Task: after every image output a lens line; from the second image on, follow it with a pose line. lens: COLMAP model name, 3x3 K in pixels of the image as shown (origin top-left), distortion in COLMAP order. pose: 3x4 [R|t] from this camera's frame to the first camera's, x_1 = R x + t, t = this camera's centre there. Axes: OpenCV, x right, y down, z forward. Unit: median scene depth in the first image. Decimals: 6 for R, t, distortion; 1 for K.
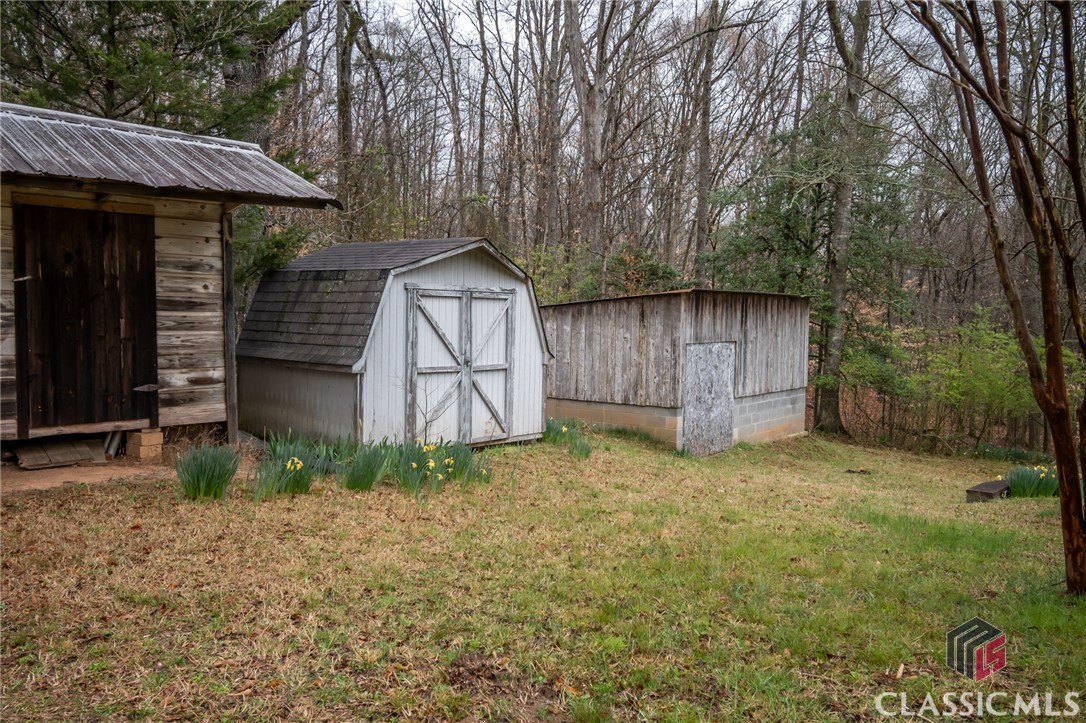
lens RADIAL K [[898.1, 0, 545.2], [0, 898.1, 359.3], [0, 0, 1]] dist [-0.003263, 0.002166]
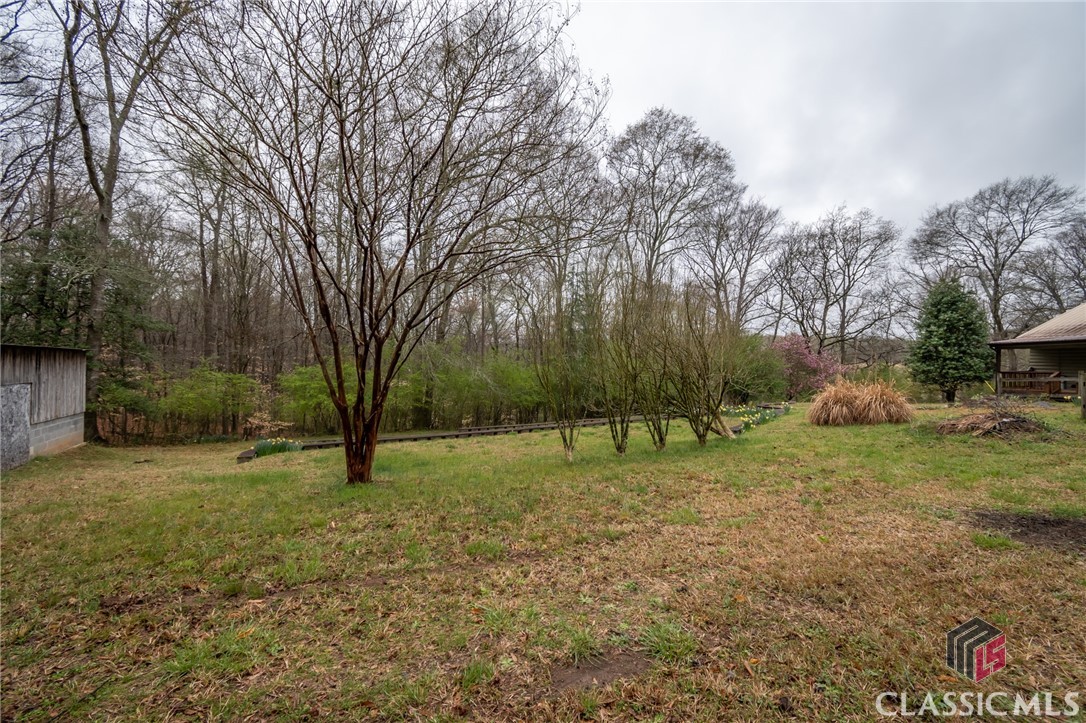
lens RADIAL K [[478.0, 0, 542.3], [0, 478.0, 358.5], [0, 0, 1]] dist [-0.002452, -0.000417]
pose [[0.420654, 0.004719, 0.907209, -0.221750], [0.041791, 0.998824, -0.024573, -0.012296], [-0.906258, 0.048249, 0.419962, -0.012469]]
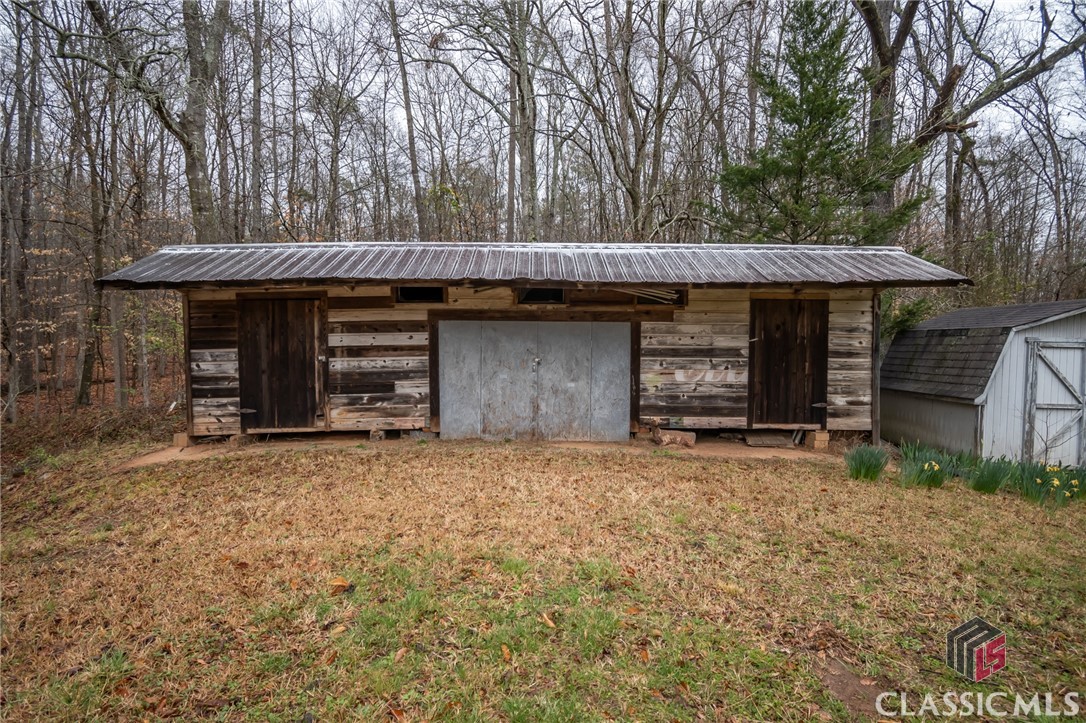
lens RADIAL K [[553.0, 0, 540.1], [0, 553.0, 363.1], [0, 0, 1]] dist [-0.003803, -0.002074]
pose [[0.663929, 0.014611, -0.747652, -0.031085], [-0.043727, 0.998857, -0.019309, -0.002555], [0.746516, 0.045512, 0.663809, -0.048419]]
